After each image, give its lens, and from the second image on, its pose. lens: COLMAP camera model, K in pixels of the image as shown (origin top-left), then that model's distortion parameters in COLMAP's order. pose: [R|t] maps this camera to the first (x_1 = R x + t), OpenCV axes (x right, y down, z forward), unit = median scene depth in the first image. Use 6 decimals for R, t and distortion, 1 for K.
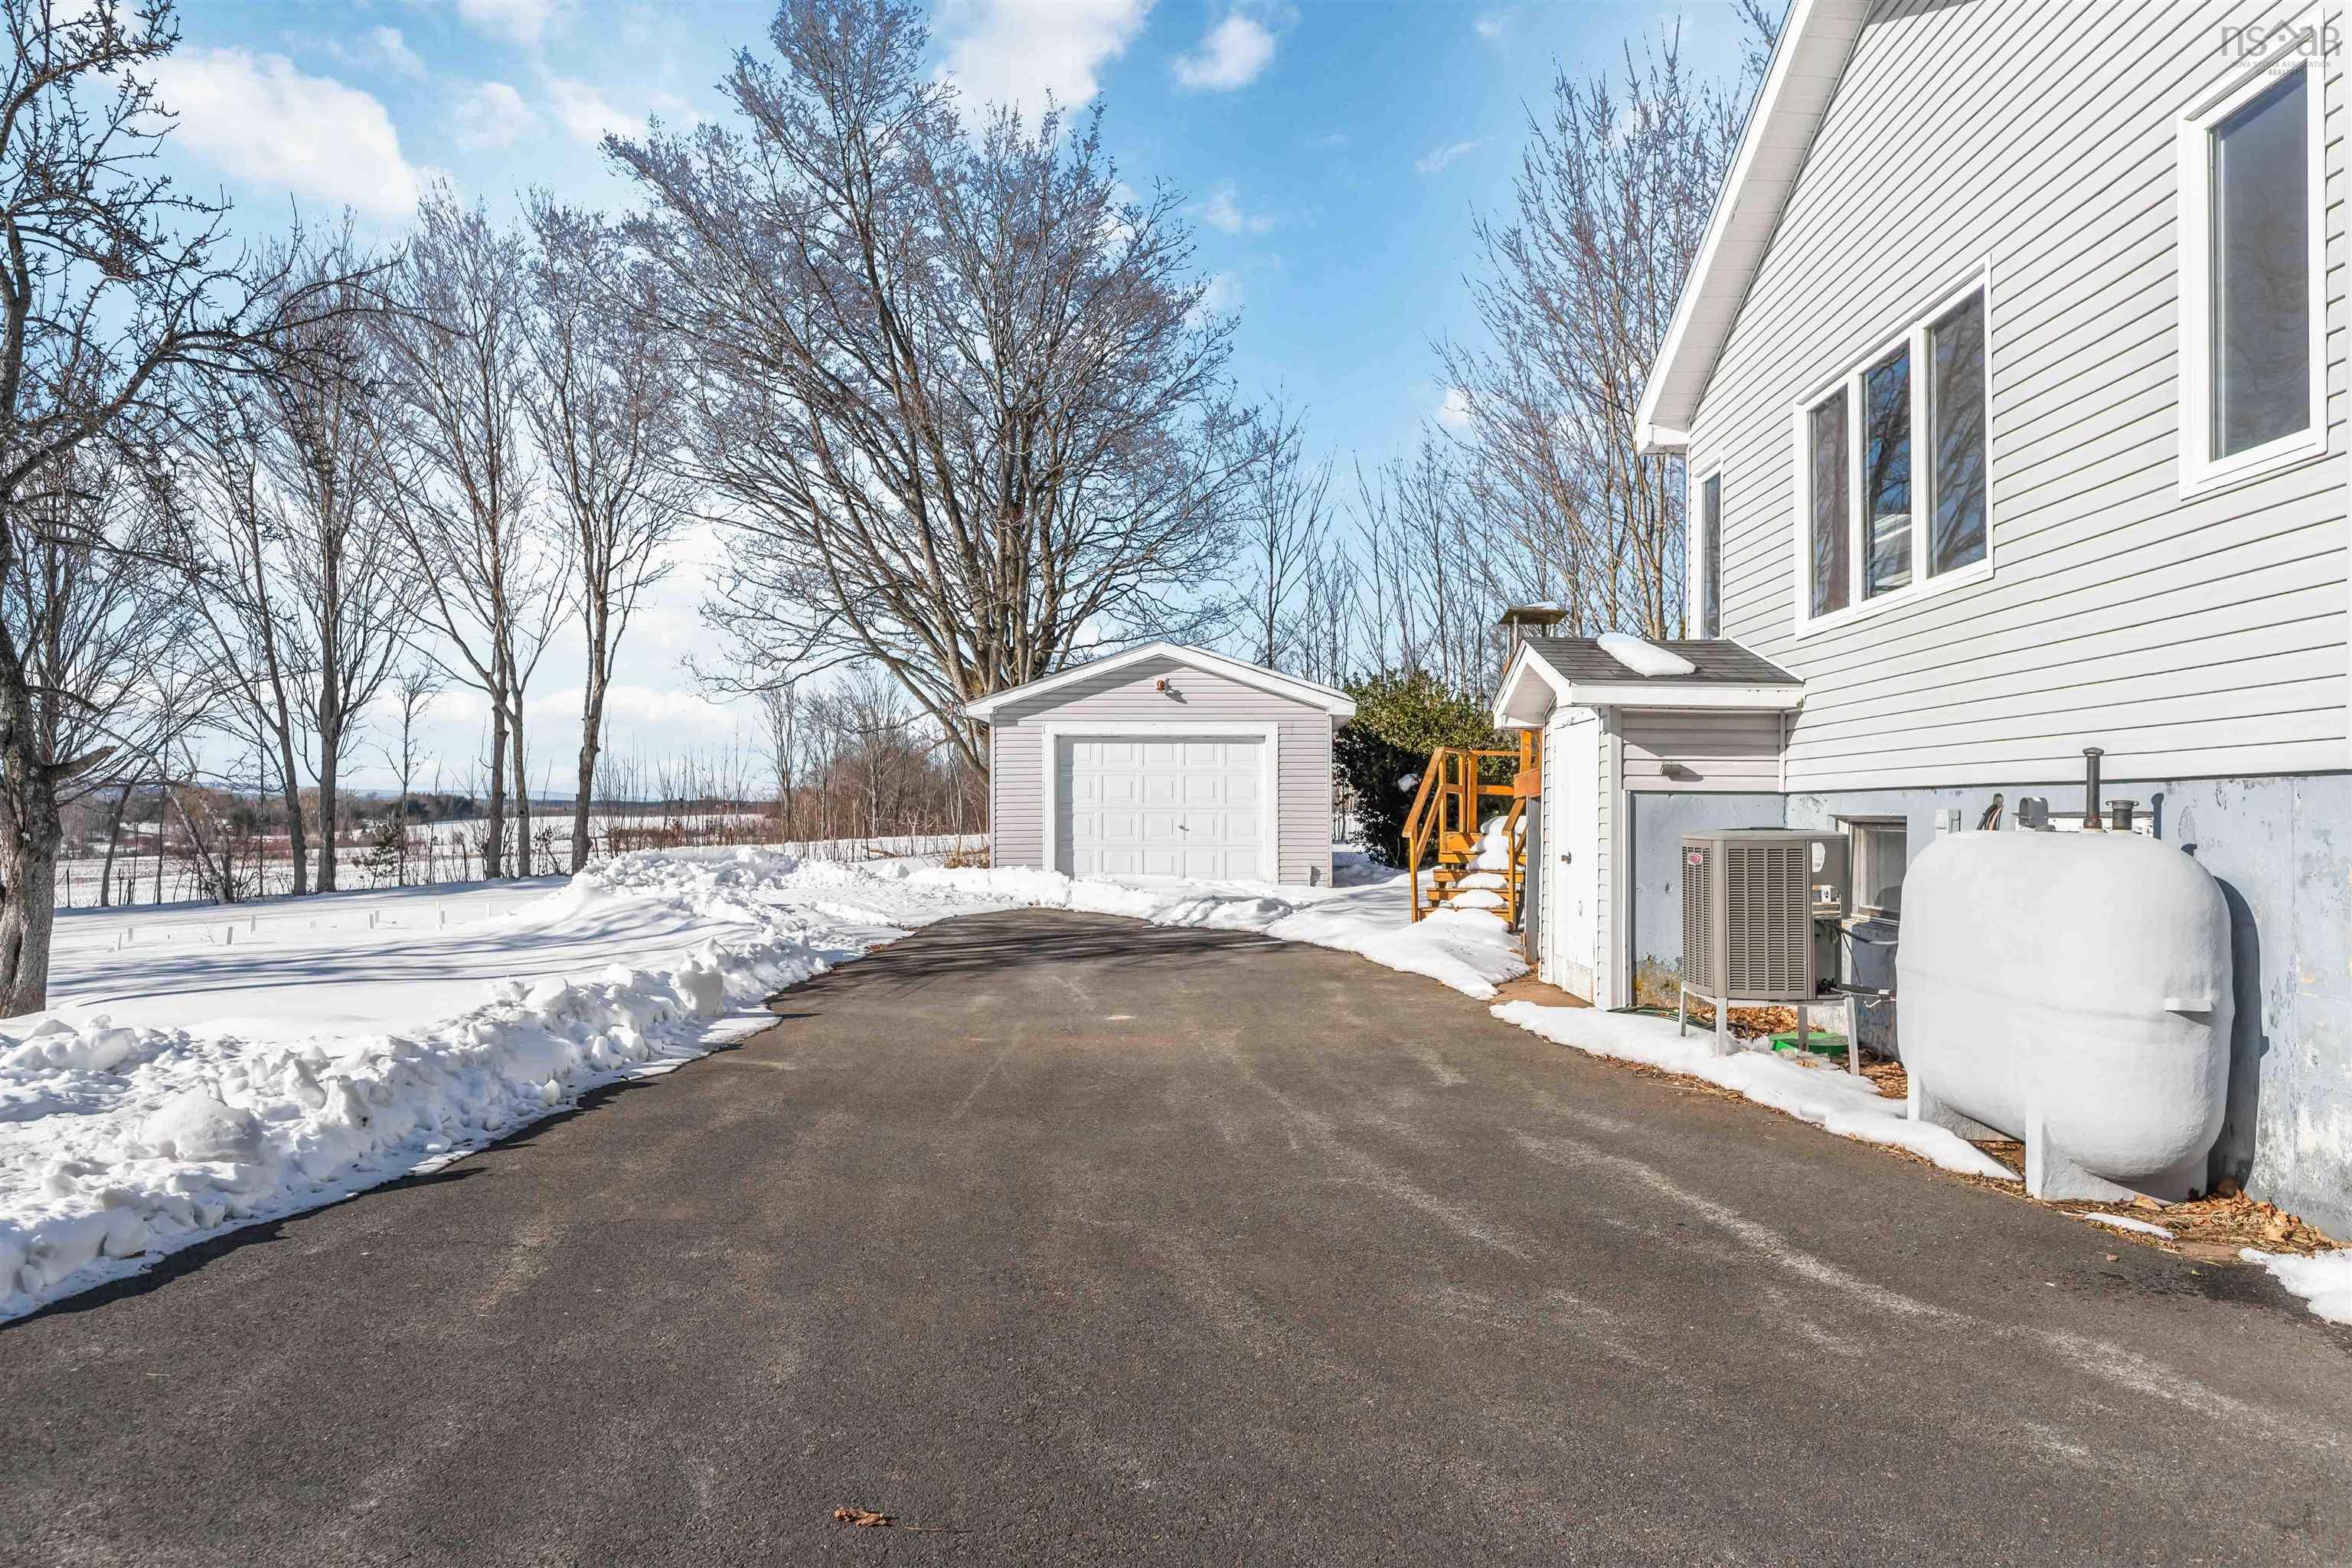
lens RADIAL K [[1476.6, 0, 1176.0], [0, 1476.6, 784.0], [0, 0, 1]] dist [-0.006192, 0.000784]
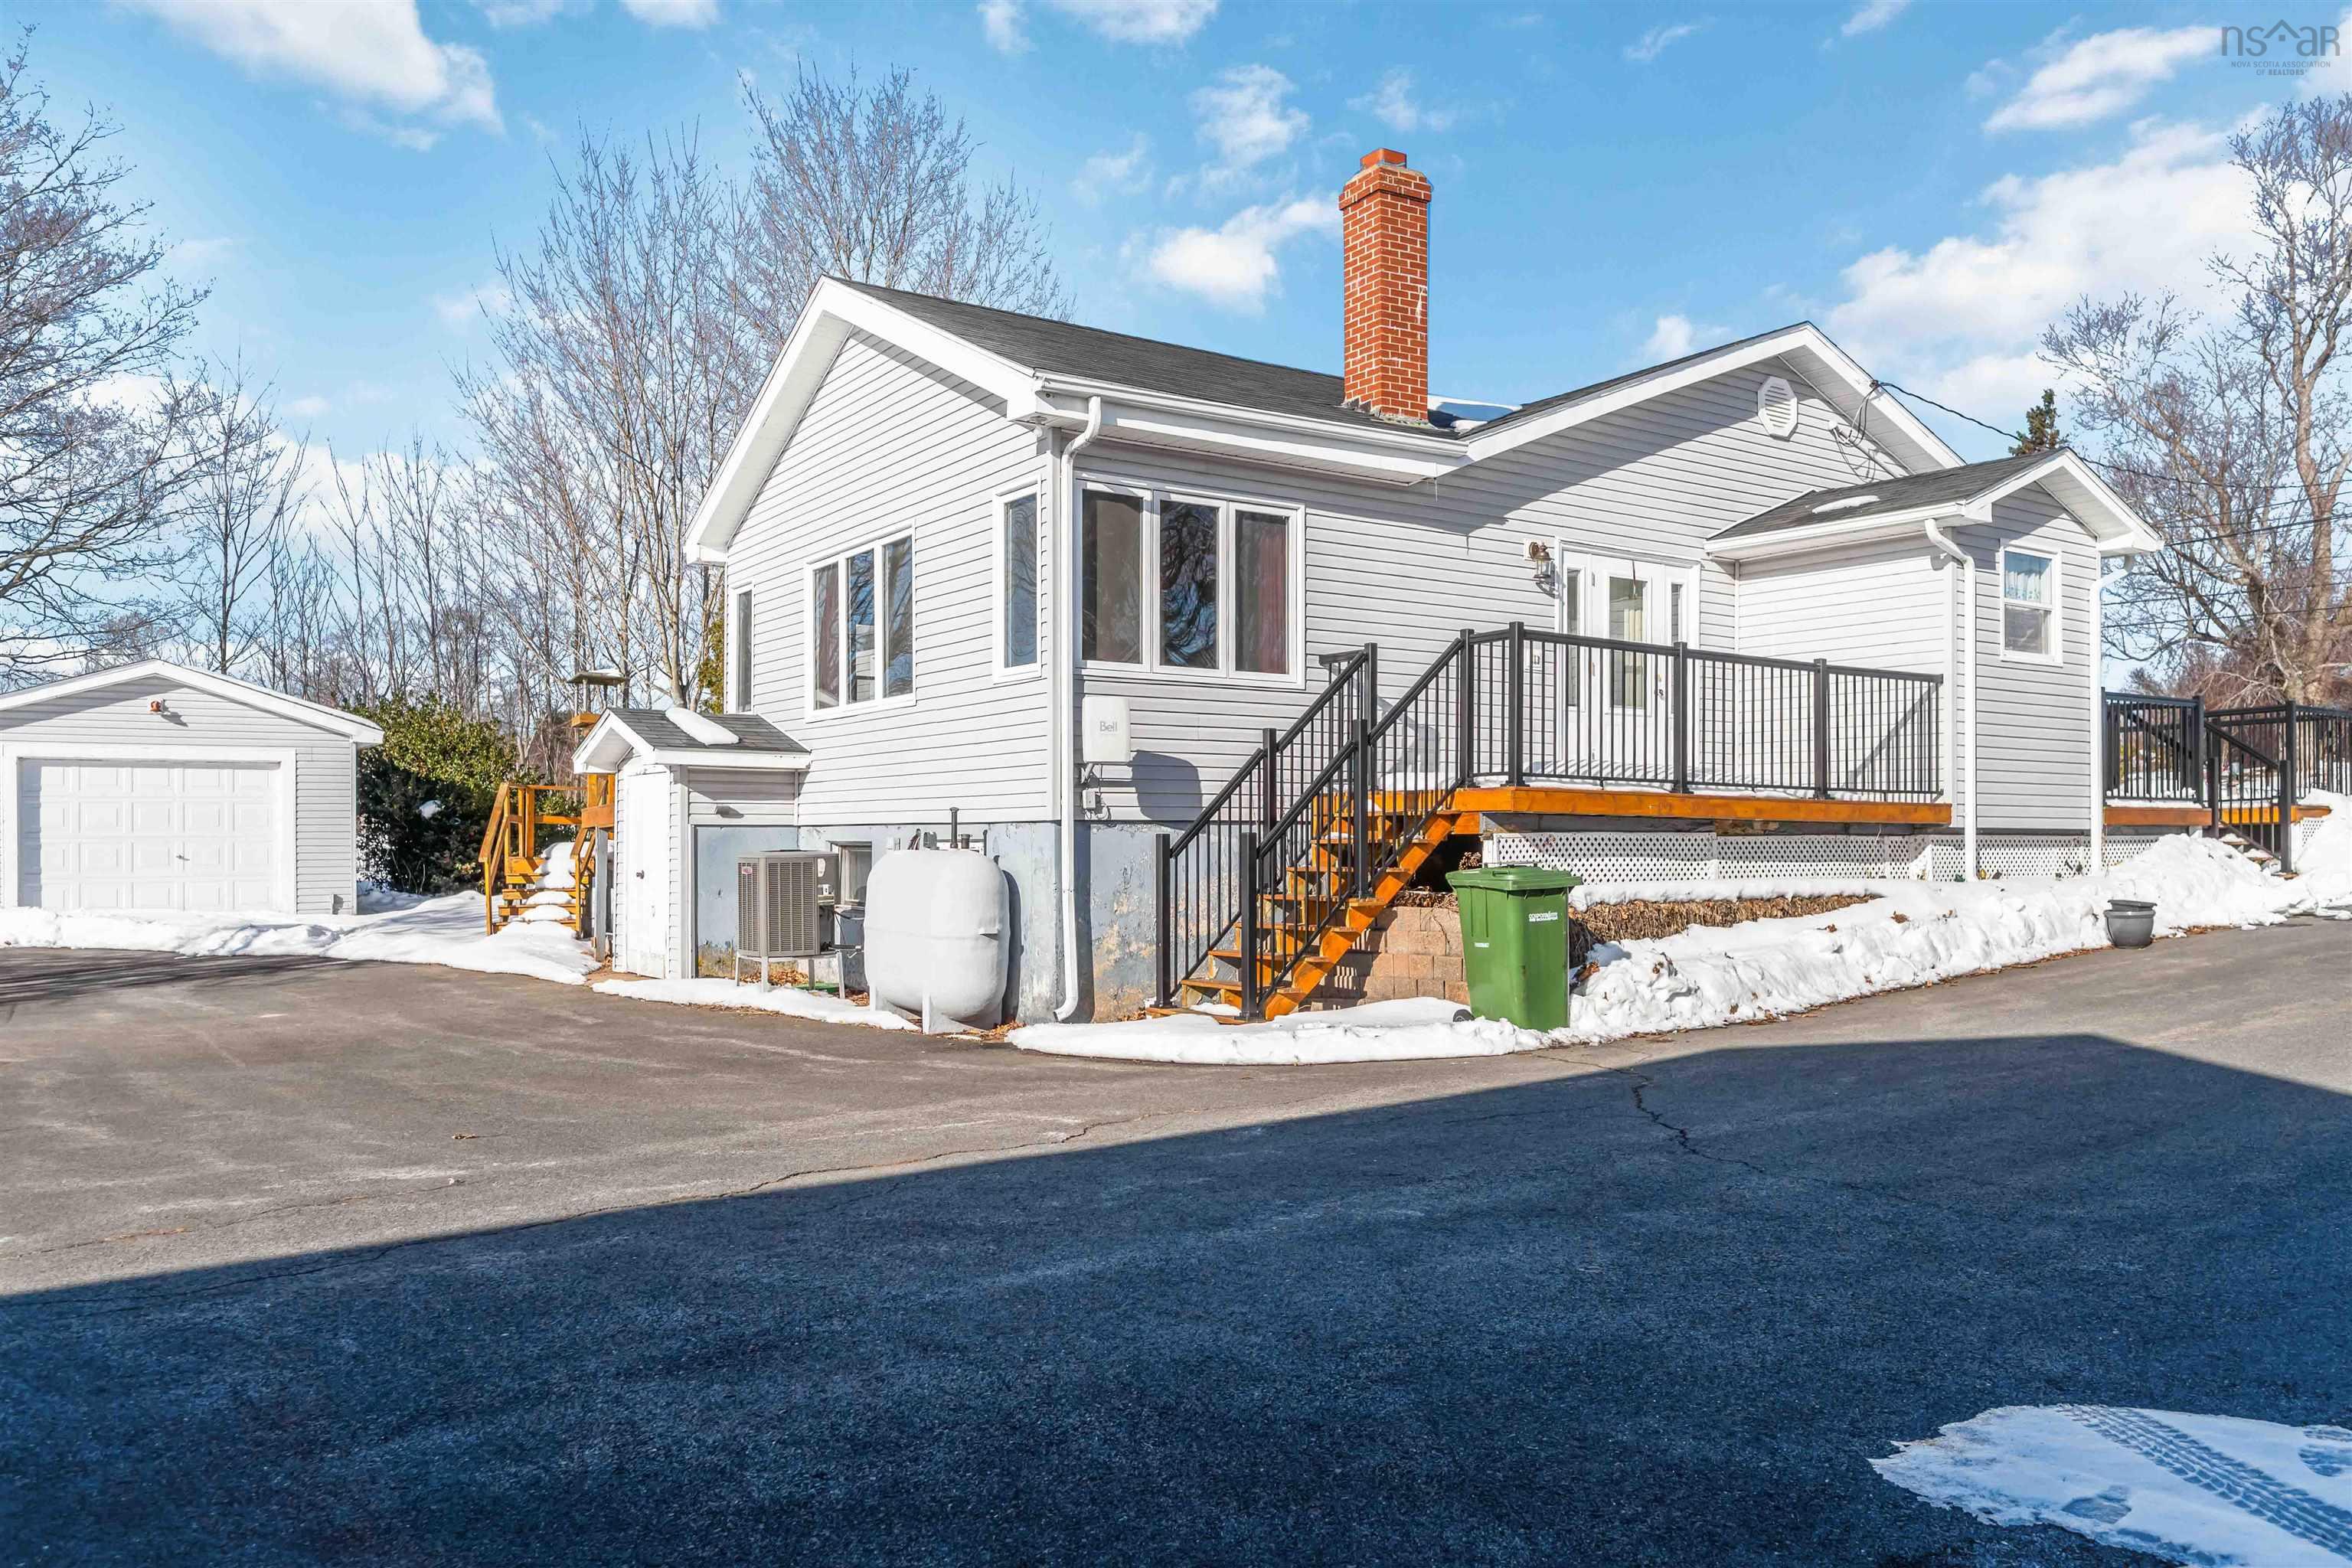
lens RADIAL K [[1664.8, 0, 1187.2], [0, 1664.8, 827.7], [0, 0, 1]] dist [-0.002635, -0.000411]
pose [[0.805000, -0.005312, 0.593251, -0.237473], [-0.003926, 0.999890, 0.014280, -0.015972], [-0.593262, -0.013825, 0.804891, -0.518004]]
